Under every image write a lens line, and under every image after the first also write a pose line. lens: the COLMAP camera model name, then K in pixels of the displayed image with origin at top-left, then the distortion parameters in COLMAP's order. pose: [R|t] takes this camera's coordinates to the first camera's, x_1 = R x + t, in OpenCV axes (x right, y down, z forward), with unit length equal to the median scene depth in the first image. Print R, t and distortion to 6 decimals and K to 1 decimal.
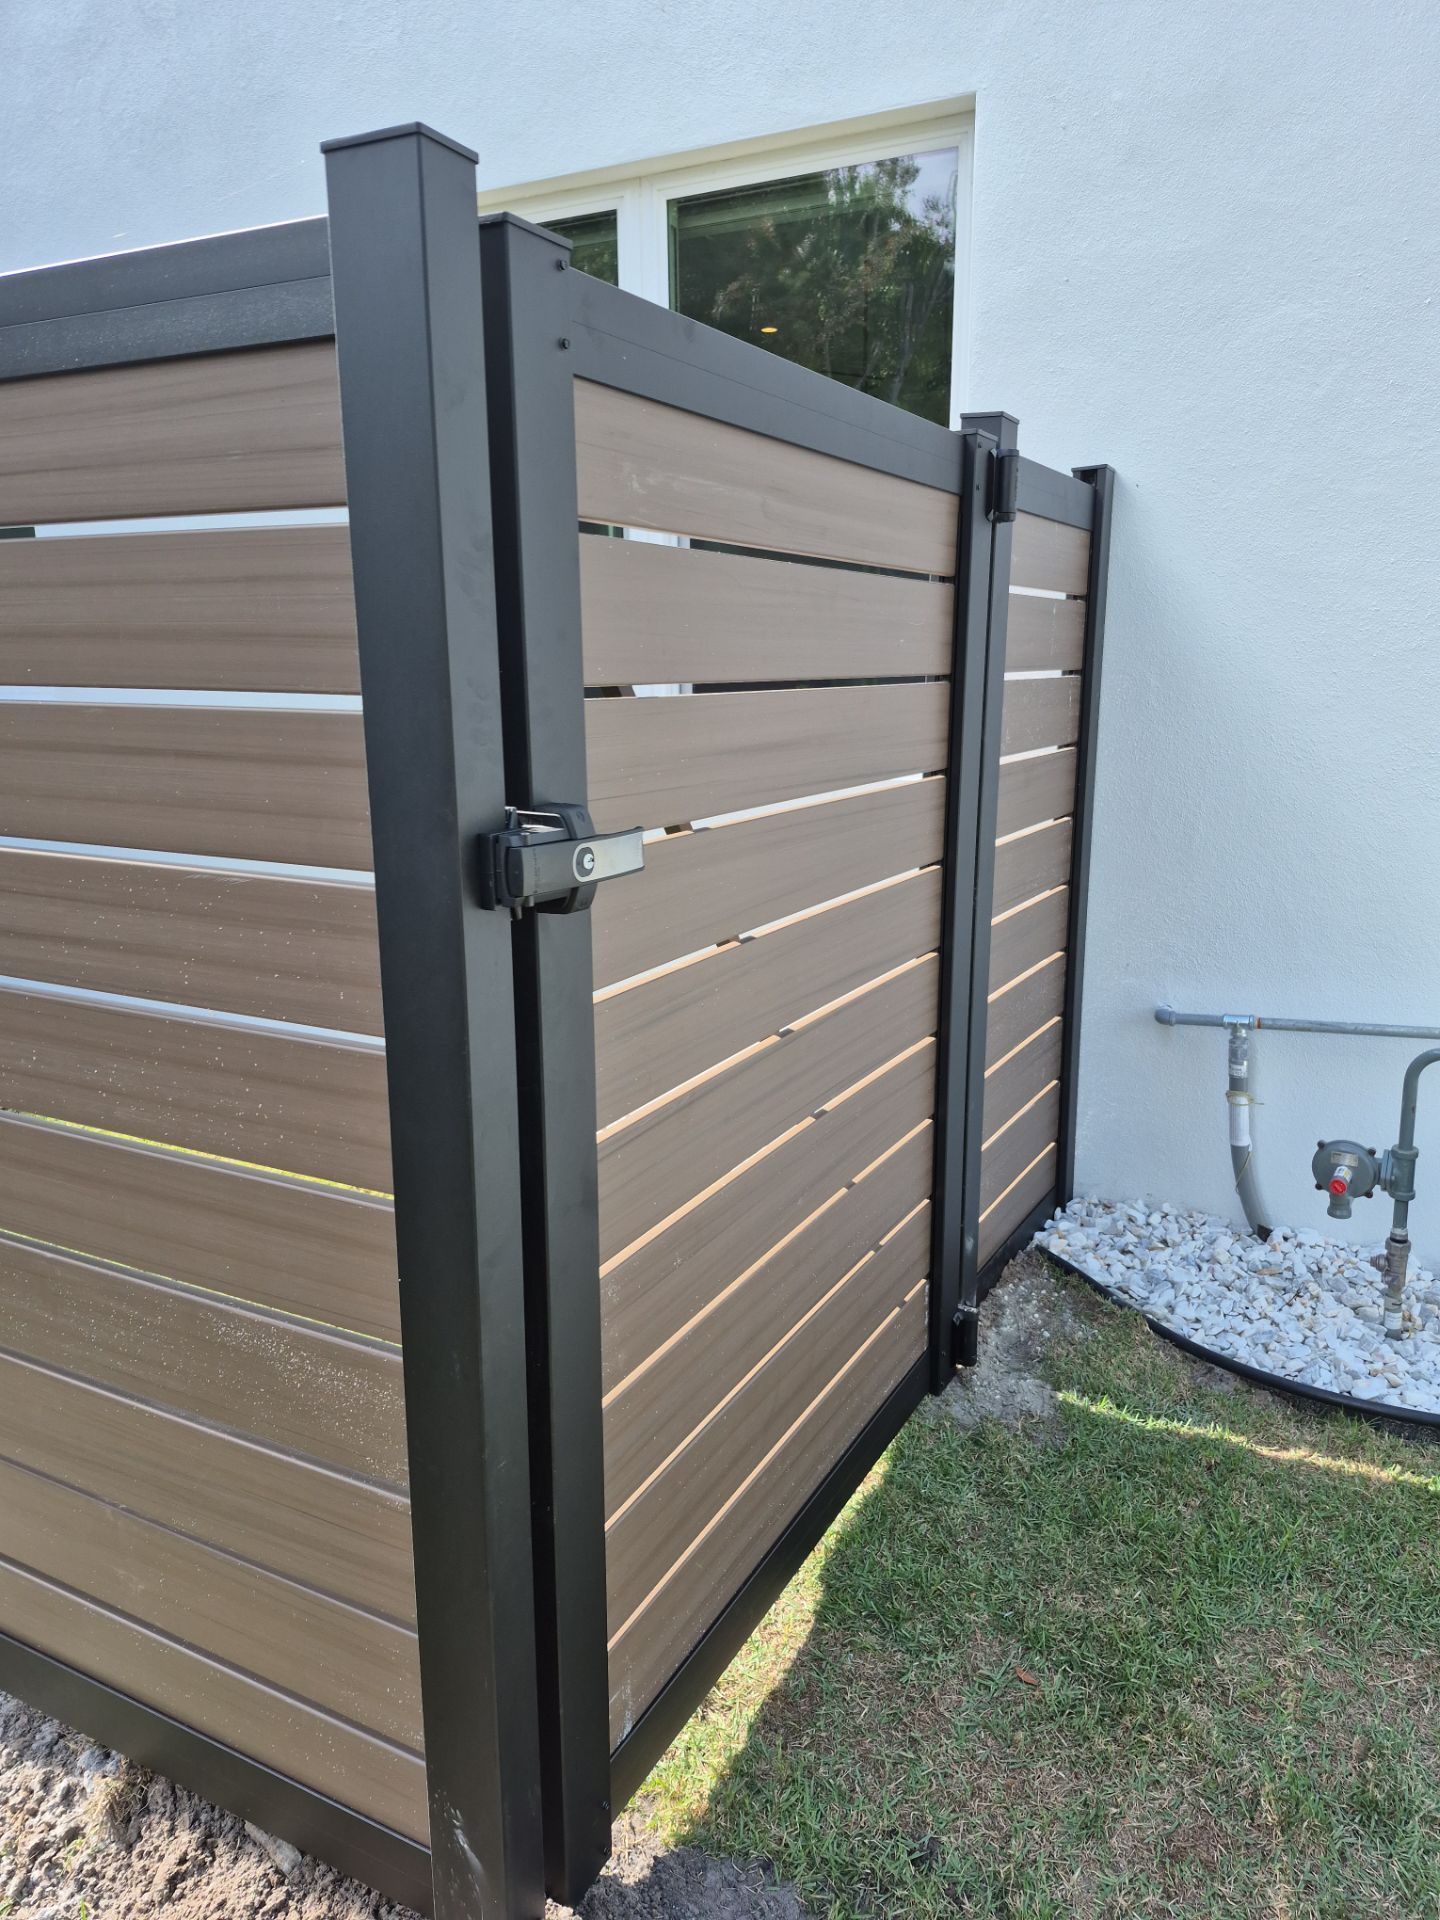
lens RADIAL K [[1335.9, 0, 737.1], [0, 1335.9, 974.2], [0, 0, 1]] dist [0.024658, -0.032150]
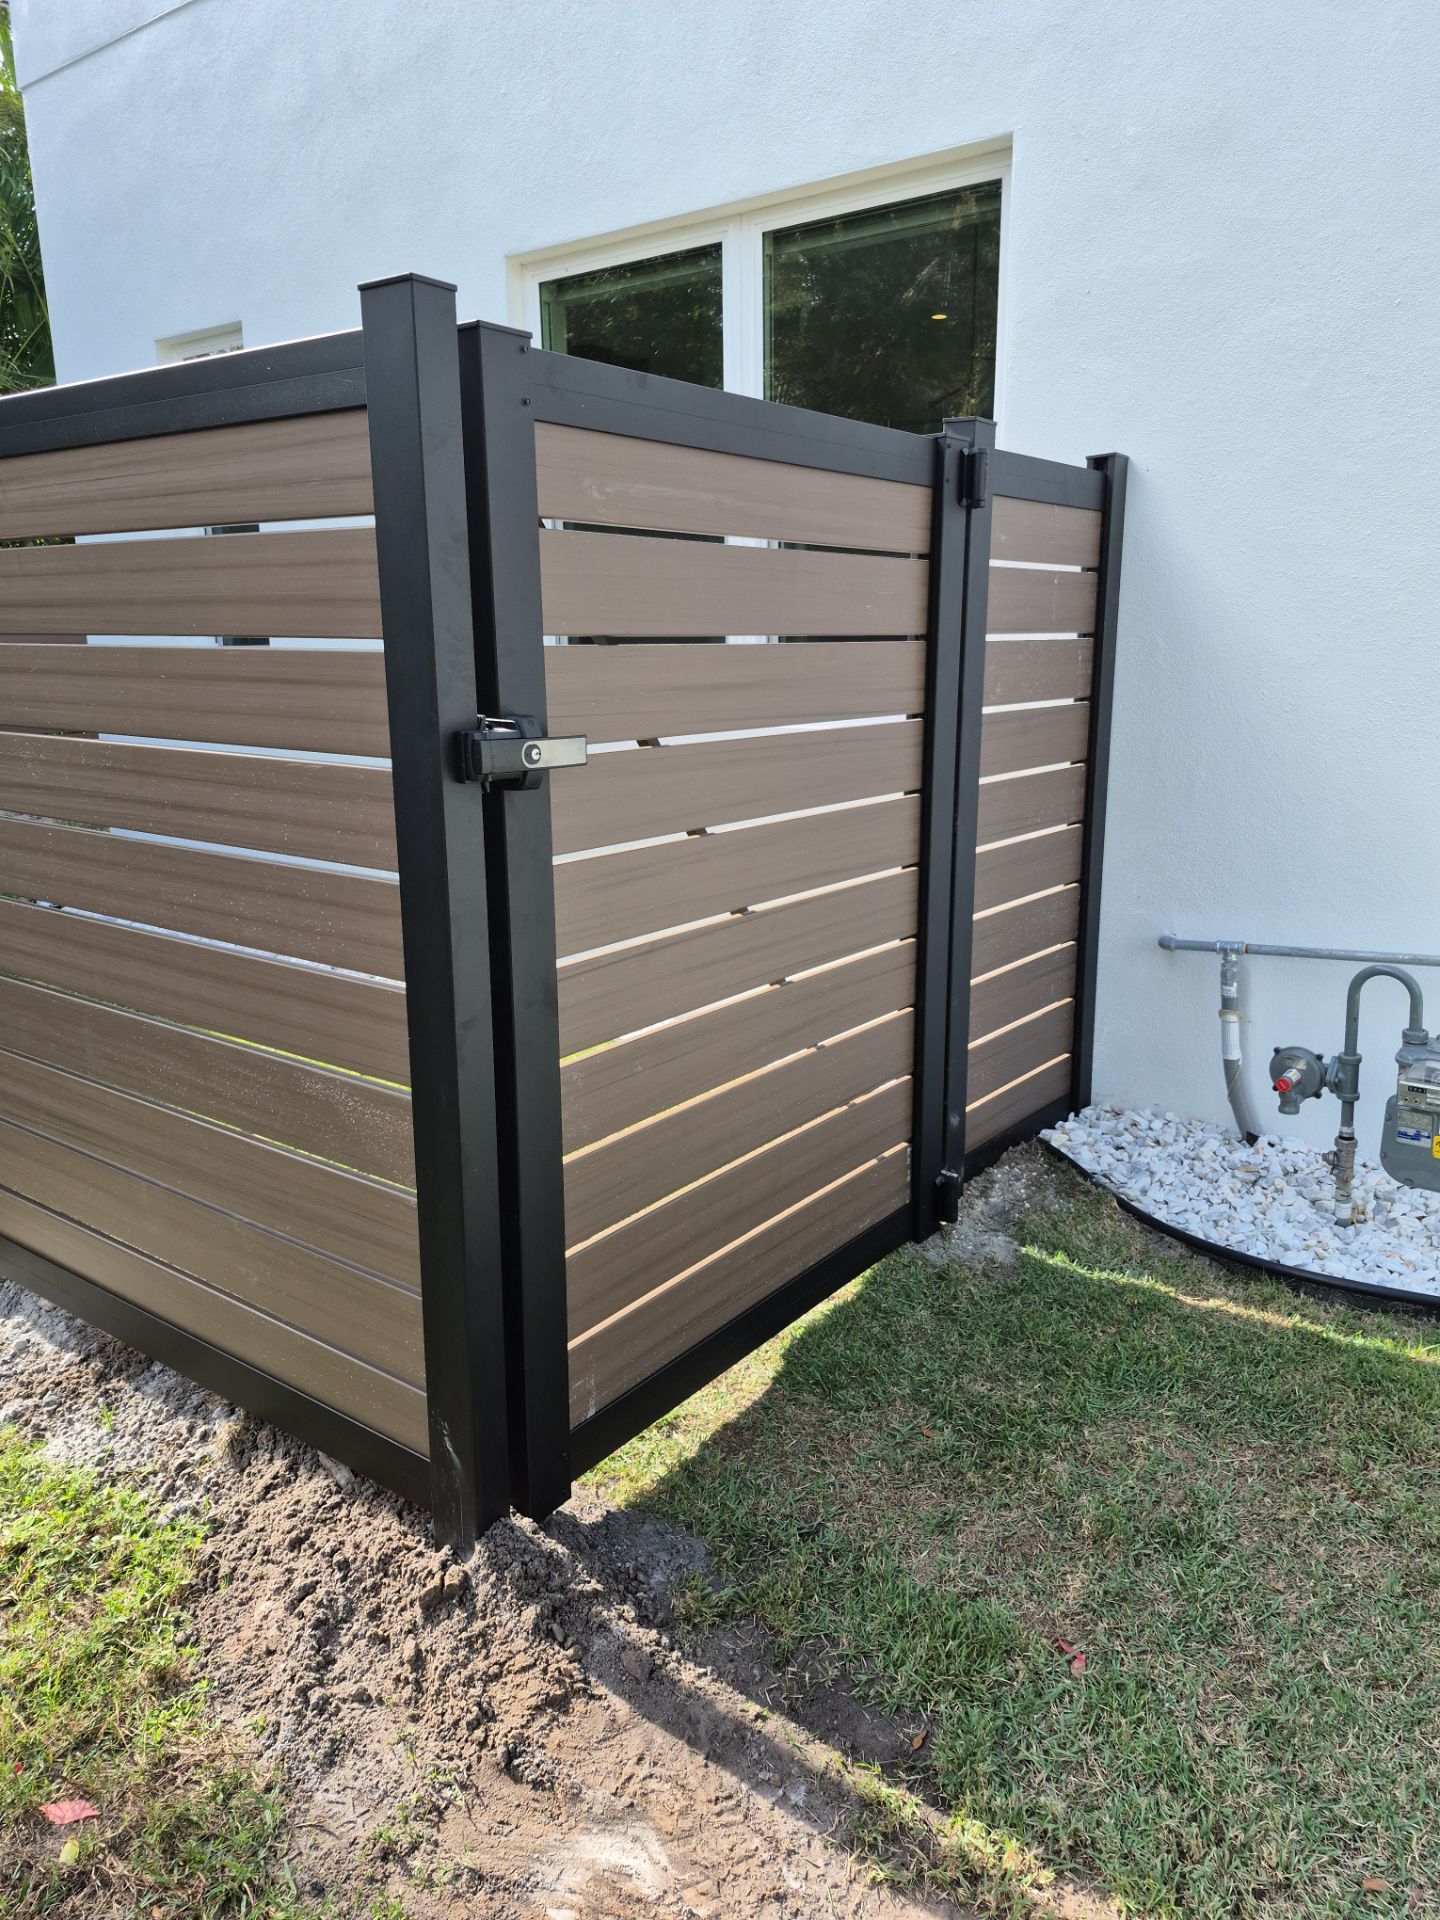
lens RADIAL K [[1335.9, 0, 733.0], [0, 1335.9, 948.2], [0, 0, 1]] dist [0.024658, -0.032150]
pose [[0.987622, 0.031506, -0.153654, 0.227580], [-0.031972, 0.999489, -0.000565, 0.083871], [0.153558, 0.005471, 0.988125, -0.280679]]
